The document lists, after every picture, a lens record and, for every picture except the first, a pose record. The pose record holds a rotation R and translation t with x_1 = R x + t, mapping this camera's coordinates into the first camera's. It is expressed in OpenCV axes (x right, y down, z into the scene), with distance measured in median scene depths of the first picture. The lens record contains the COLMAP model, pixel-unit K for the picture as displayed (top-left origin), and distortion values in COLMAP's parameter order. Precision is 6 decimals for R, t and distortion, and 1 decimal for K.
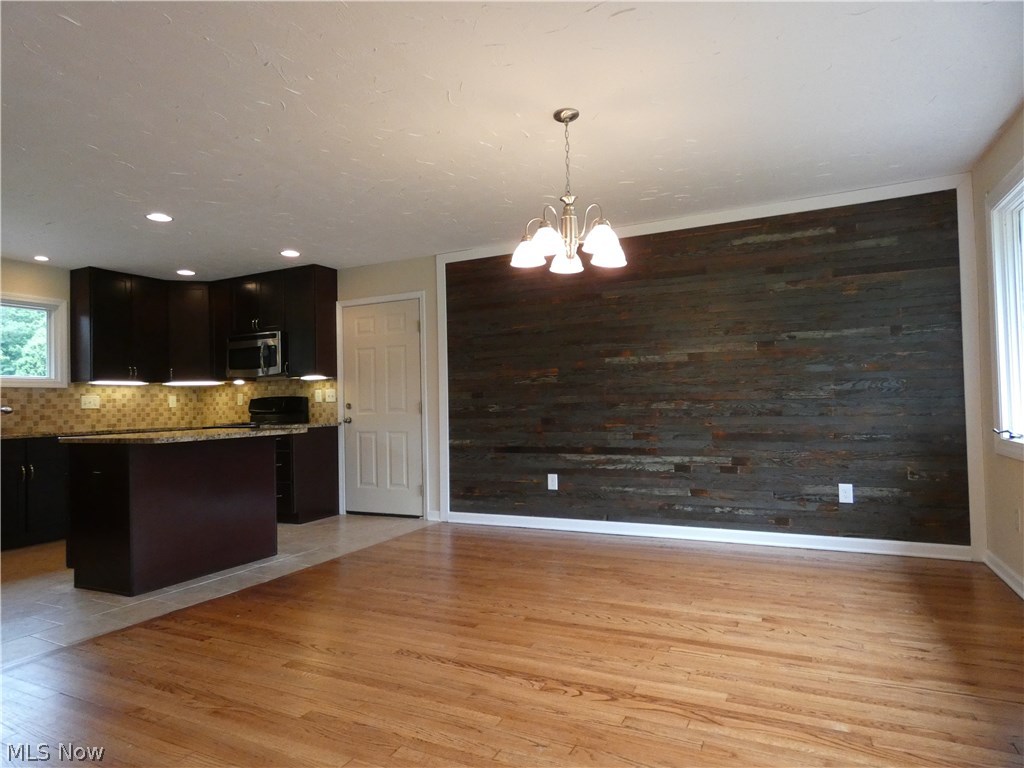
lens RADIAL K [[596.0, 0, 511.4], [0, 596.0, 417.3], [0, 0, 1]] dist [-0.050250, -0.000046]
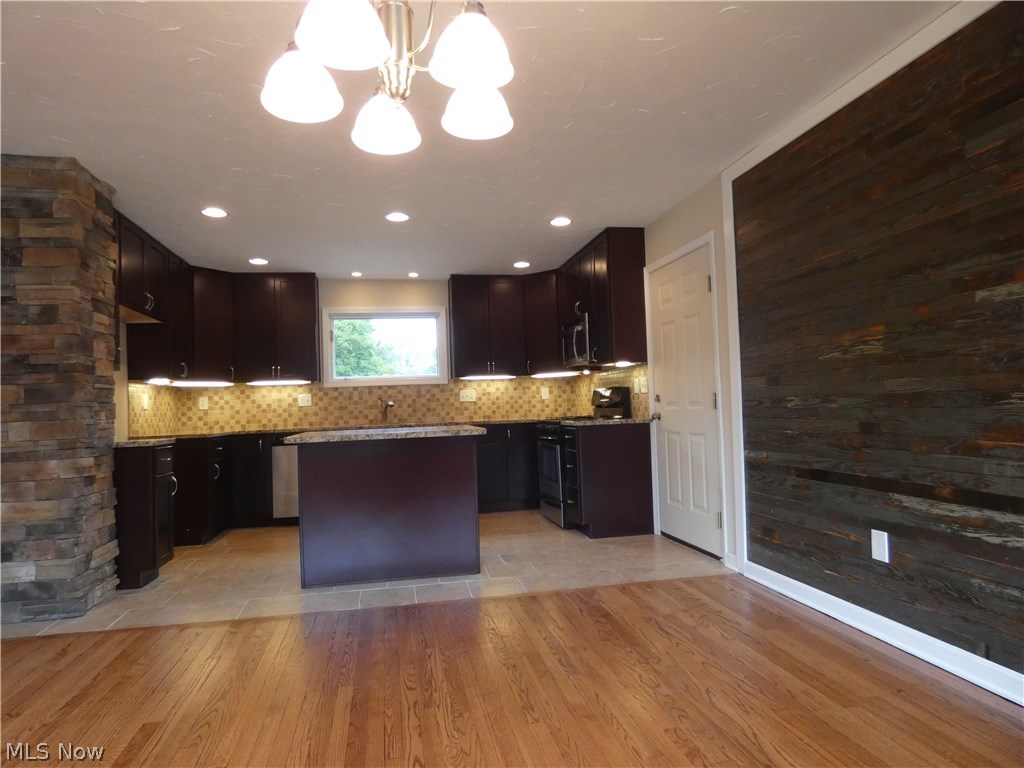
lens RADIAL K [[609.3, 0, 510.6], [0, 609.3, 398.1], [0, 0, 1]] dist [-0.000948, -0.000838]
pose [[0.601941, -0.006174, -0.798517, 0.275202], [0.002116, 0.999979, -0.006136, -0.015546], [0.798538, 0.002004, 0.601942, 0.394697]]
